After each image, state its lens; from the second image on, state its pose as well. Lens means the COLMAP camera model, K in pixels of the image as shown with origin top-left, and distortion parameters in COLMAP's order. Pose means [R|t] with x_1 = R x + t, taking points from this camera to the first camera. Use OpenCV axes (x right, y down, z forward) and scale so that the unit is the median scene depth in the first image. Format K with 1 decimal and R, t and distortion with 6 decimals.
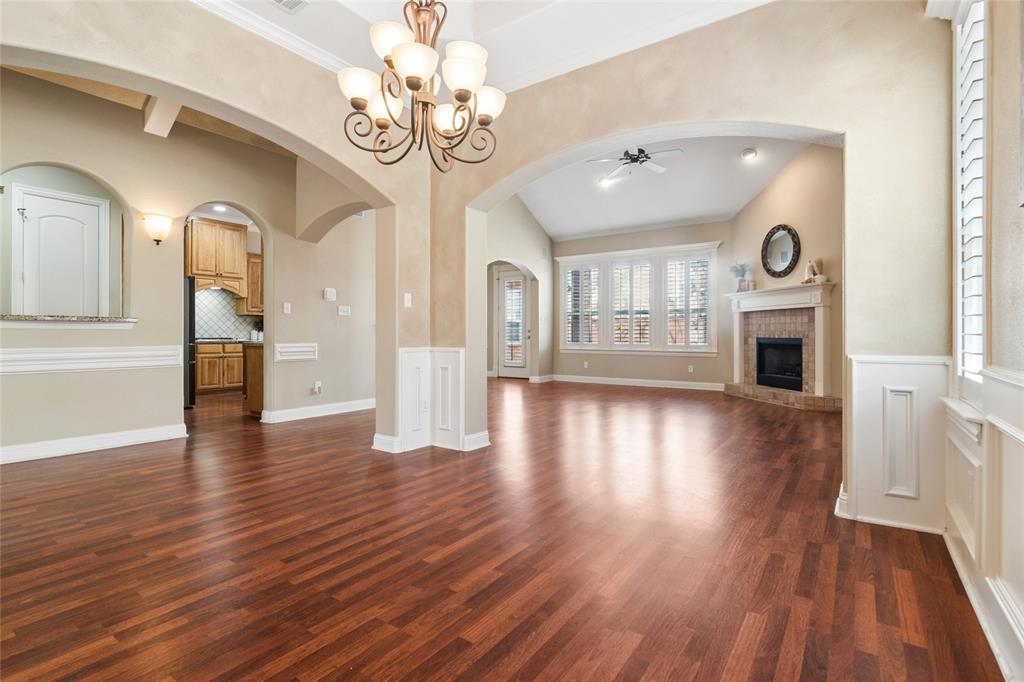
lens RADIAL K [[493.0, 0, 515.4], [0, 493.0, 336.2], [0, 0, 1]] dist [-0.003590, -0.000220]
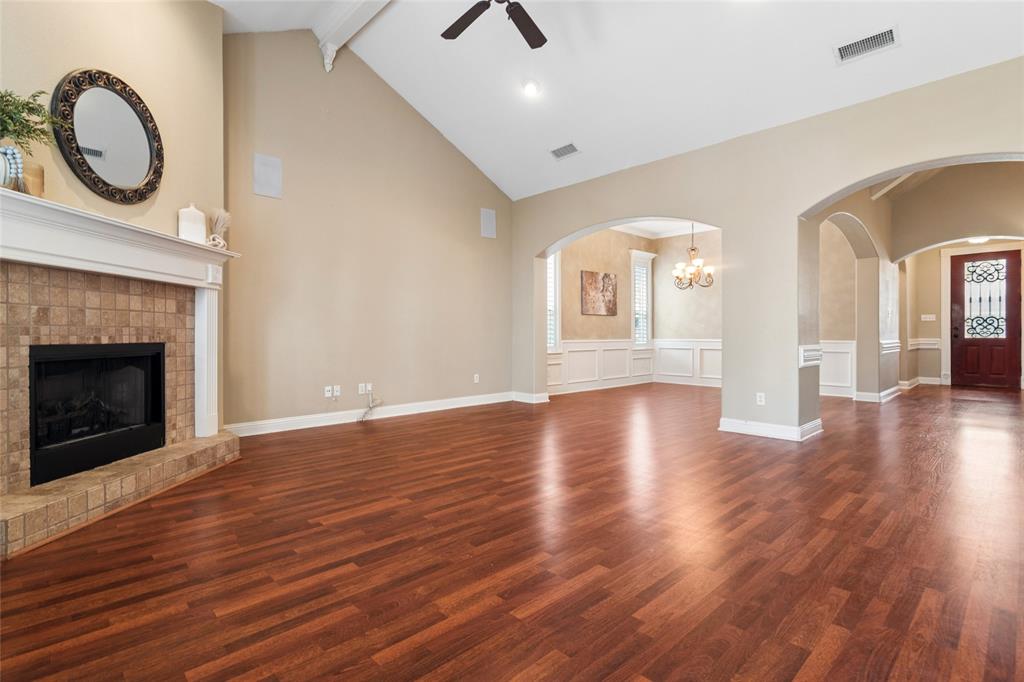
lens RADIAL K [[493.0, 0, 511.8], [0, 493.0, 332.2], [0, 0, 1]] dist [-0.003590, -0.000220]
pose [[-0.979507, 0.002408, 0.201396, 0.191606], [0.002618, 0.999996, 0.000778, -0.009180], [-0.201394, 0.001290, -0.979510, 2.236440]]
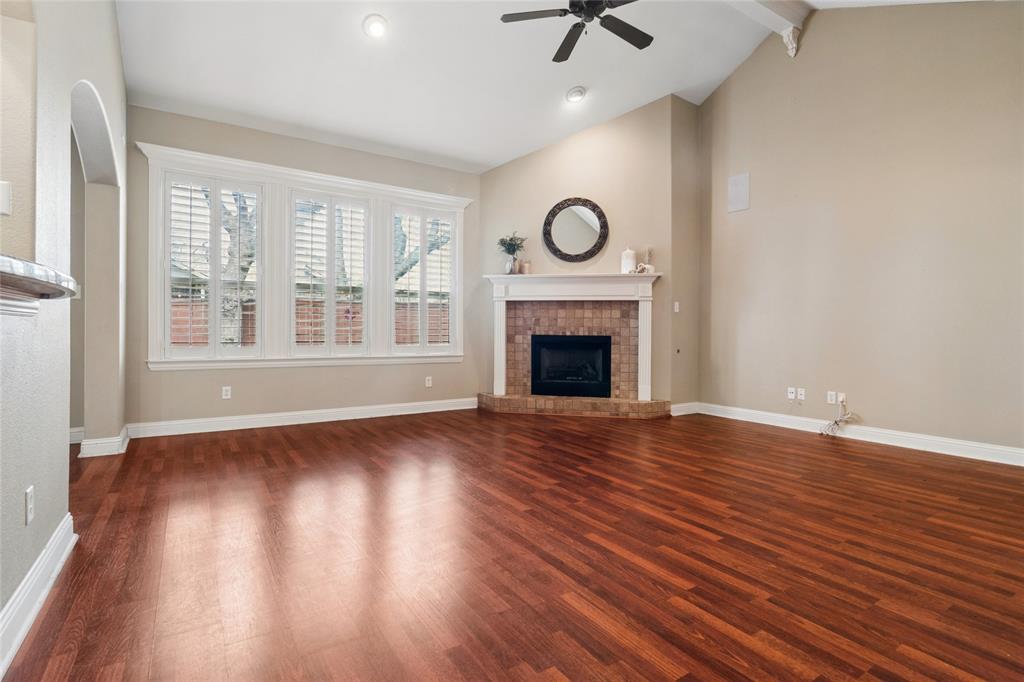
lens RADIAL K [[493.0, 0, 517.4], [0, 493.0, 333.3], [0, 0, 1]] dist [-0.003590, -0.000220]
pose [[0.371231, -0.003453, 0.928534, -0.440902], [-0.005572, 0.999967, 0.005946, -0.006882], [-0.928524, -0.007381, 0.371200, 1.297899]]
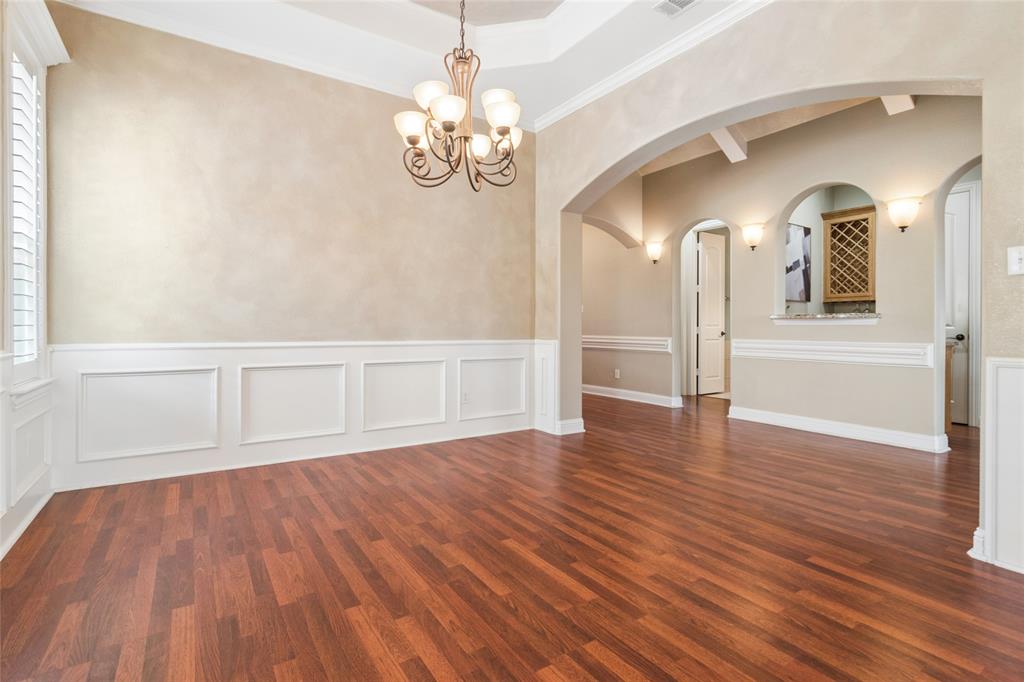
lens RADIAL K [[493.0, 0, 518.0], [0, 493.0, 333.1], [0, 0, 1]] dist [-0.003590, -0.000220]
pose [[-0.366503, 0.006780, -0.930392, 0.392296], [-0.008420, 0.999908, 0.010603, -0.001817], [0.930379, 0.011720, -0.366413, 0.689014]]
